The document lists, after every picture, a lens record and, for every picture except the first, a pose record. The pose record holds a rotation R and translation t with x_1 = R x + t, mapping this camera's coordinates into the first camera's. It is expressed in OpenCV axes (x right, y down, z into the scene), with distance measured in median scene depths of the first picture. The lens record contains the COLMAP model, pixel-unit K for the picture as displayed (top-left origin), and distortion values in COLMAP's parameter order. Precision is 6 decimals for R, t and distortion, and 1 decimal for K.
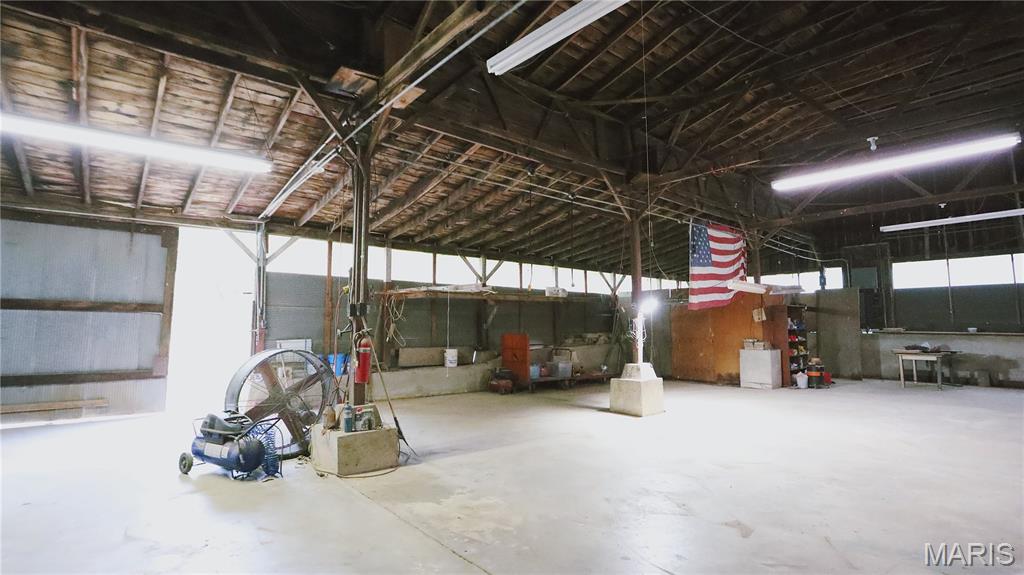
lens RADIAL K [[493.0, 0, 510.6], [0, 493.0, 278.6], [0, 0, 1]] dist [-0.072762, 0.033979]
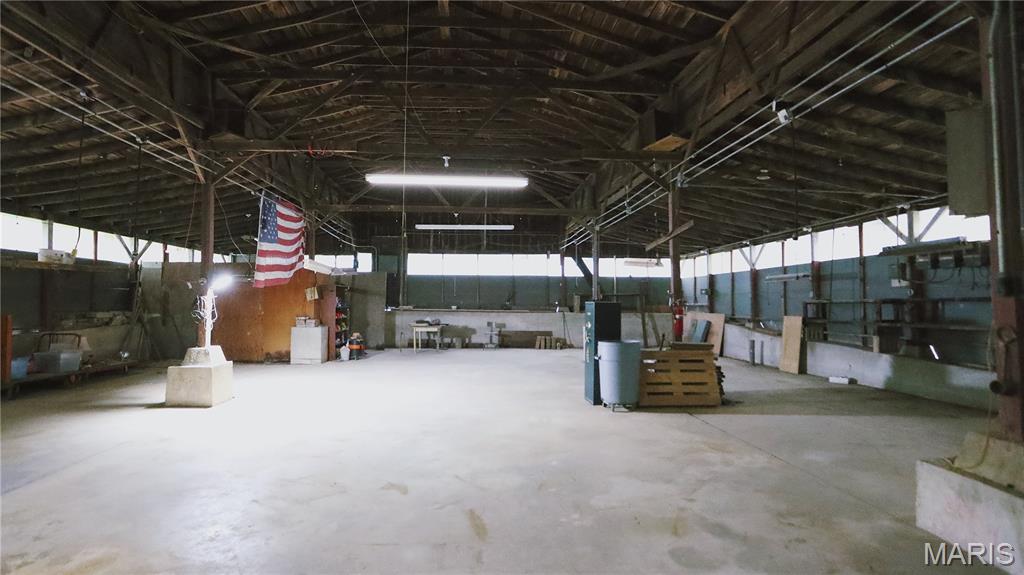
lens RADIAL K [[493.0, 0, 510.6], [0, 493.0, 278.6], [0, 0, 1]] dist [-0.072762, 0.033979]
pose [[0.586083, 0.040297, 0.809248, -0.091195], [-0.080119, 0.996750, 0.008391, -0.000334], [-0.806280, -0.069753, 0.587407, 0.044014]]
